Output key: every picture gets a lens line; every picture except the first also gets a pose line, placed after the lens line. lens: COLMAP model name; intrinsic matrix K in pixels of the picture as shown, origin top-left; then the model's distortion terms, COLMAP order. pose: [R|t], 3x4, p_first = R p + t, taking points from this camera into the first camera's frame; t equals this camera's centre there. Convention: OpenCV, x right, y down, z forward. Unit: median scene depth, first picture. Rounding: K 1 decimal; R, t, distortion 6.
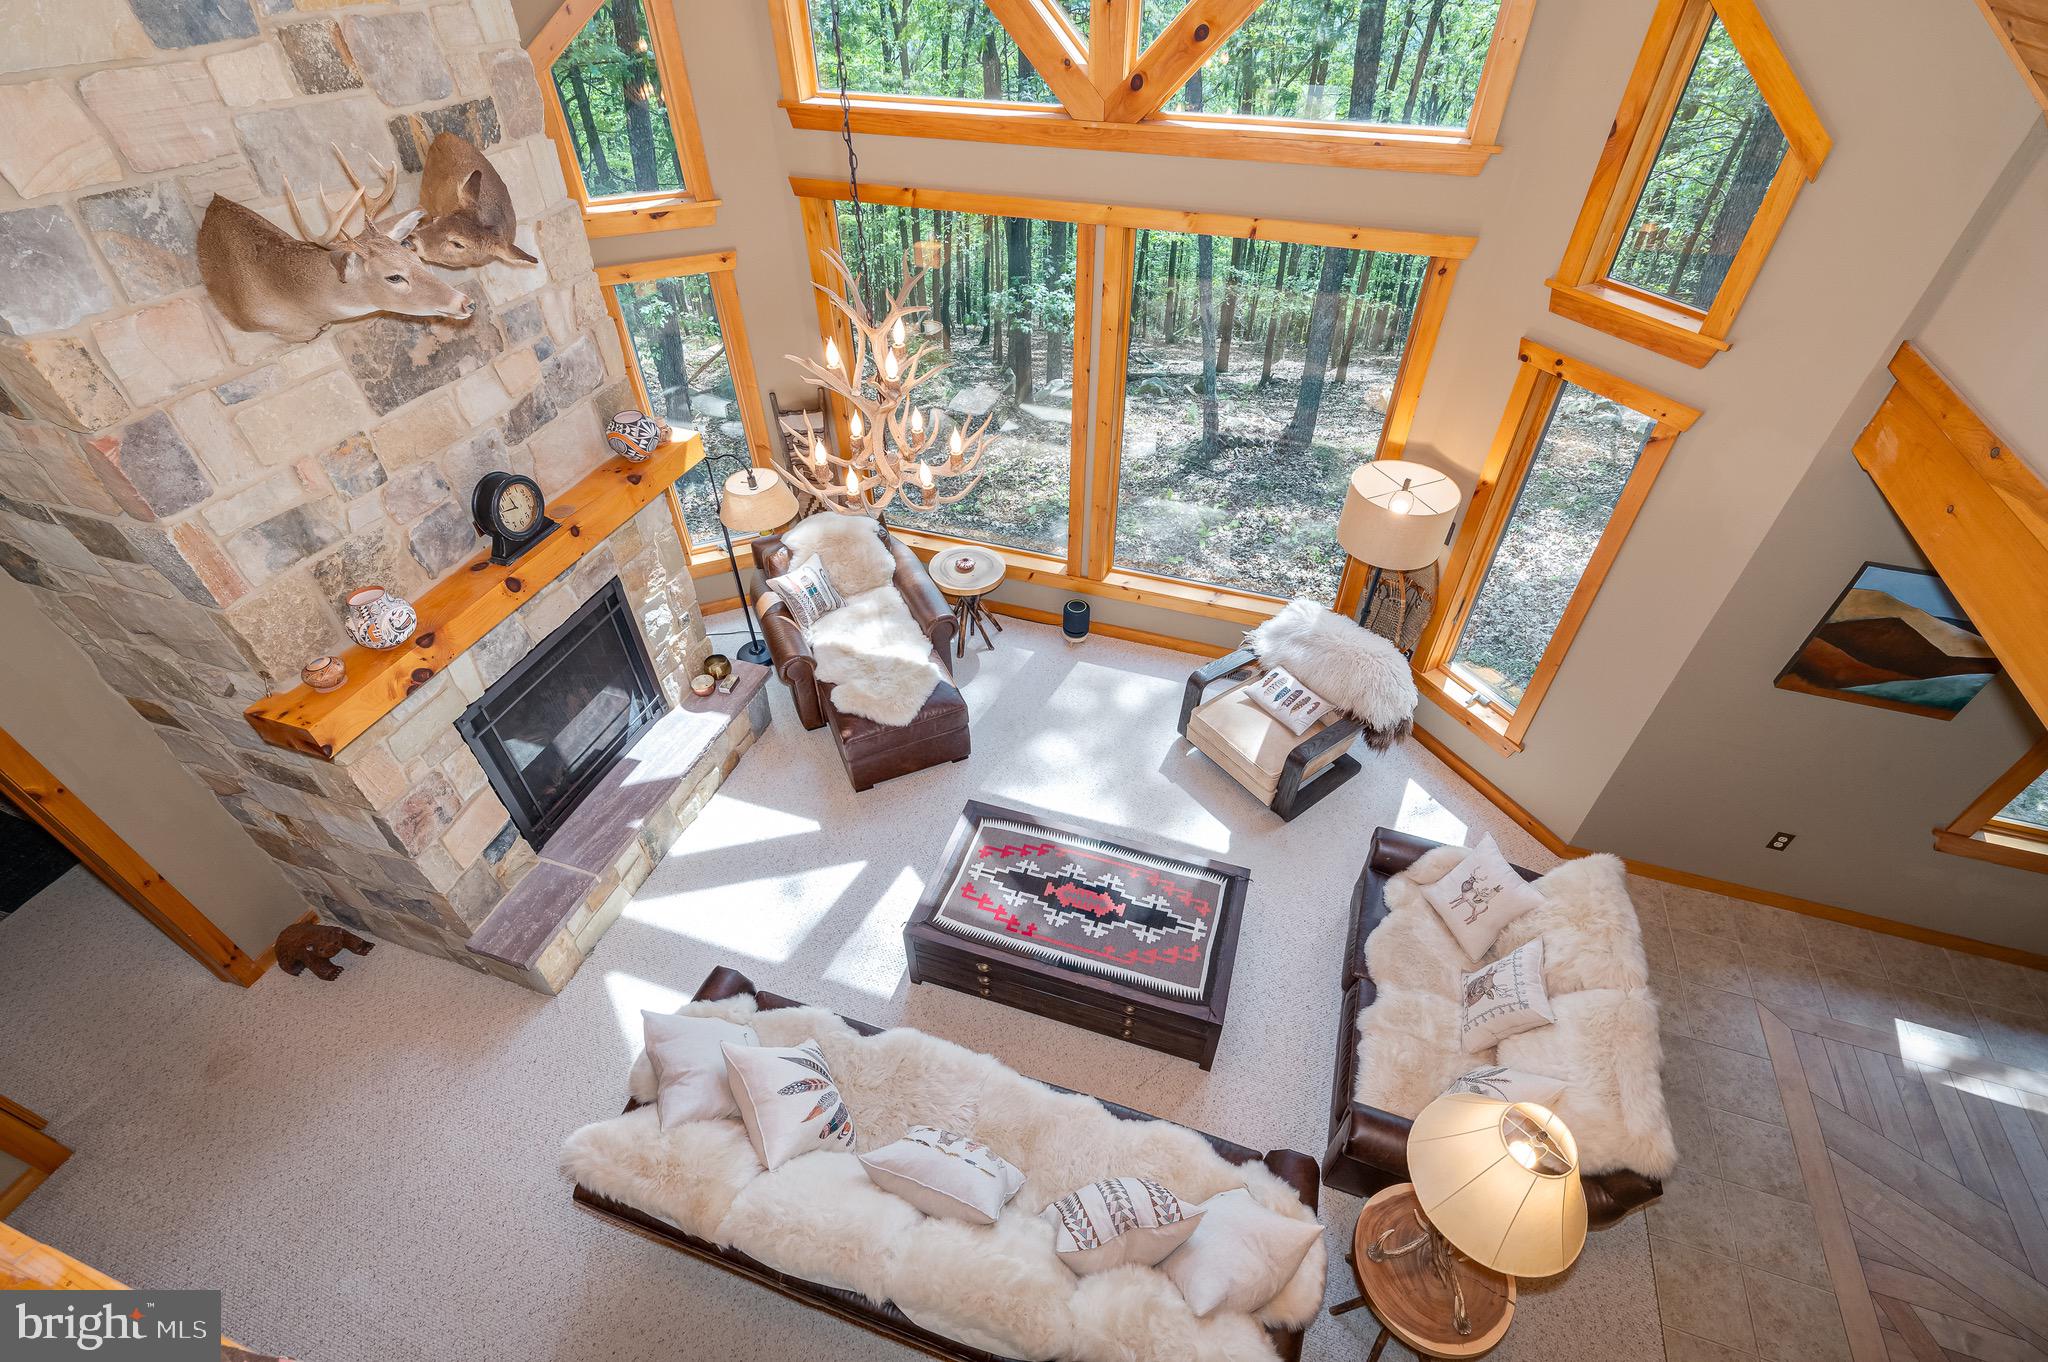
lens RADIAL K [[906.9, 0, 1032.1], [0, 906.9, 685.4], [0, 0, 1]] dist [-0.000482, -0.000045]
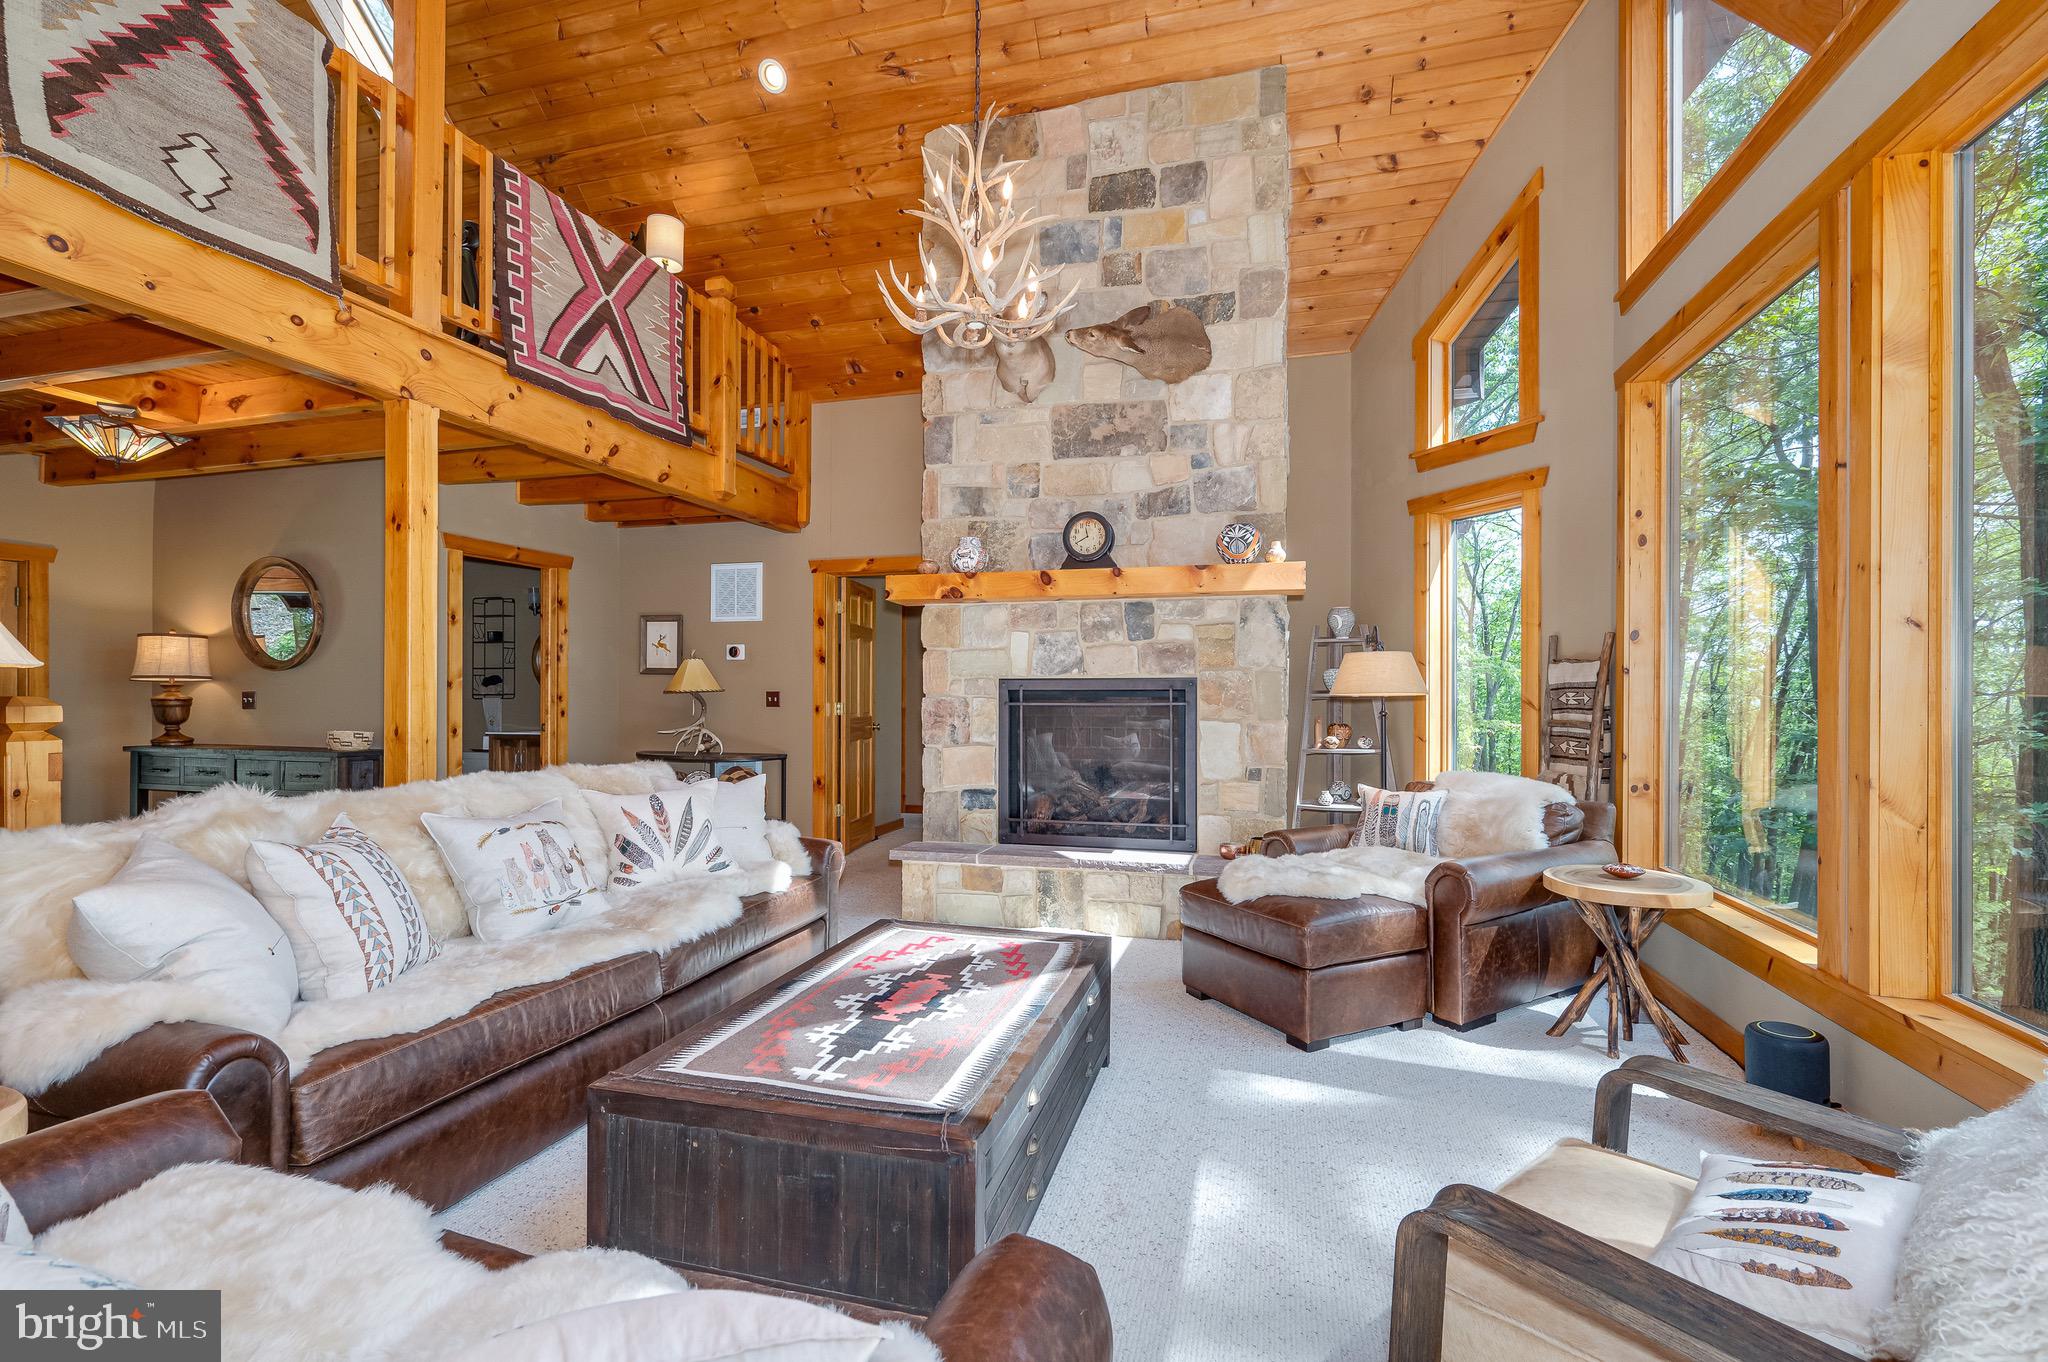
lens RADIAL K [[906.9, 0, 1032.6], [0, 906.9, 689.8], [0, 0, 1]] dist [-0.000482, -0.000045]
pose [[0.056313, 0.000206, -0.998413, 0.757115], [-0.670678, 0.740792, -0.037675, 0.072931], [0.739608, 0.671735, 0.041854, 1.062454]]
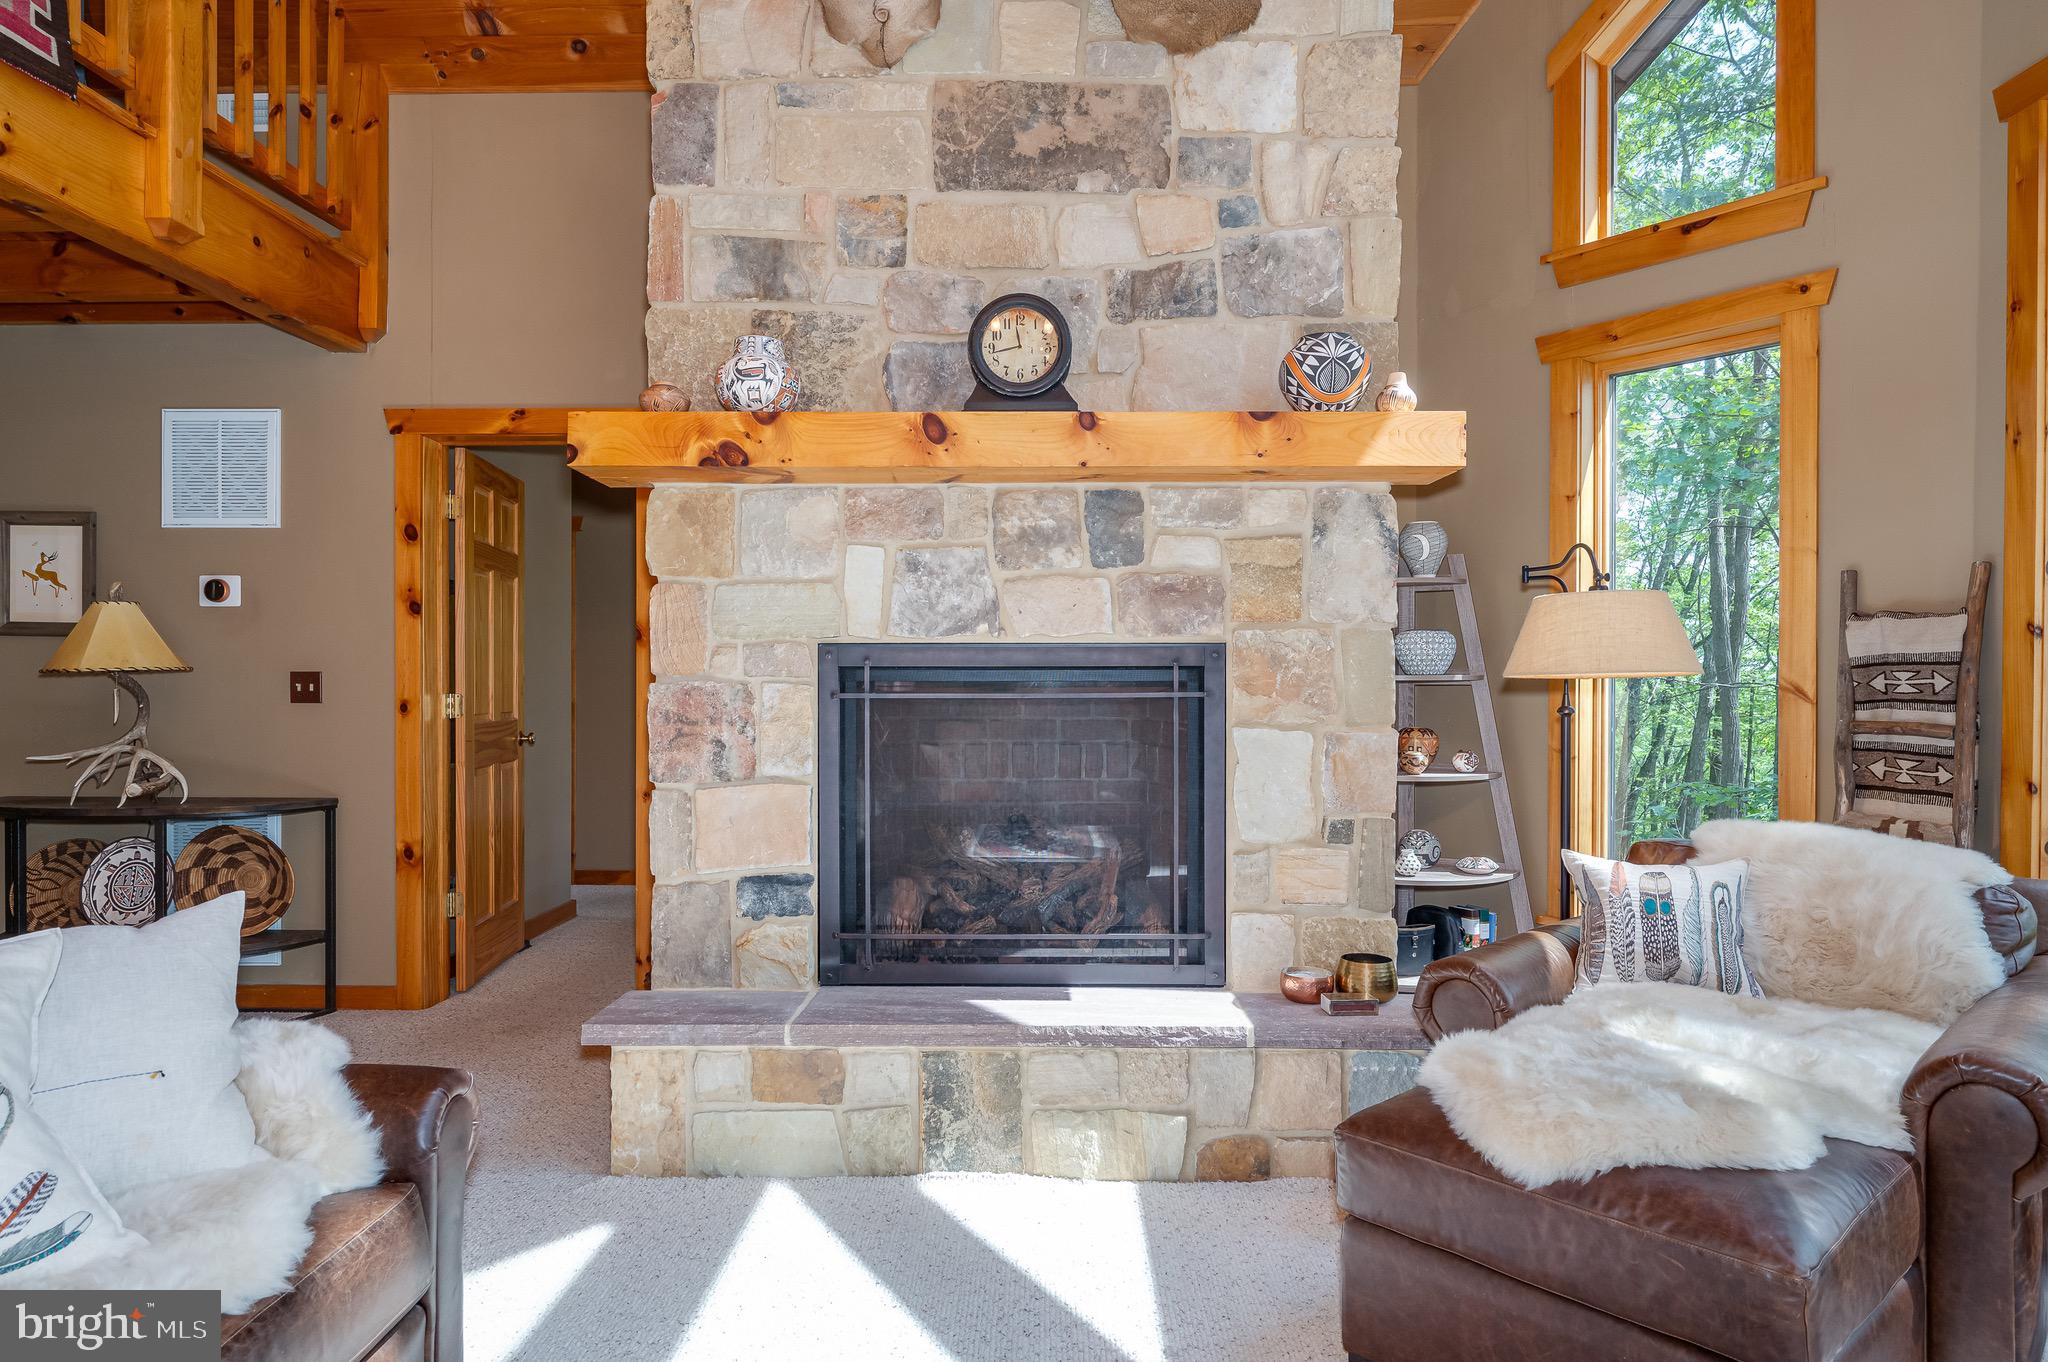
lens RADIAL K [[1182.8, 0, 1031.6], [0, 1182.8, 687.2], [0, 0, 1]] dist [-0.003972, 0.002903]
pose [[0.303265, 0.010501, -0.952848, 0.223705], [-0.640553, 0.742562, -0.195686, 0.138535], [0.705494, 0.669695, 0.231920, 0.999355]]
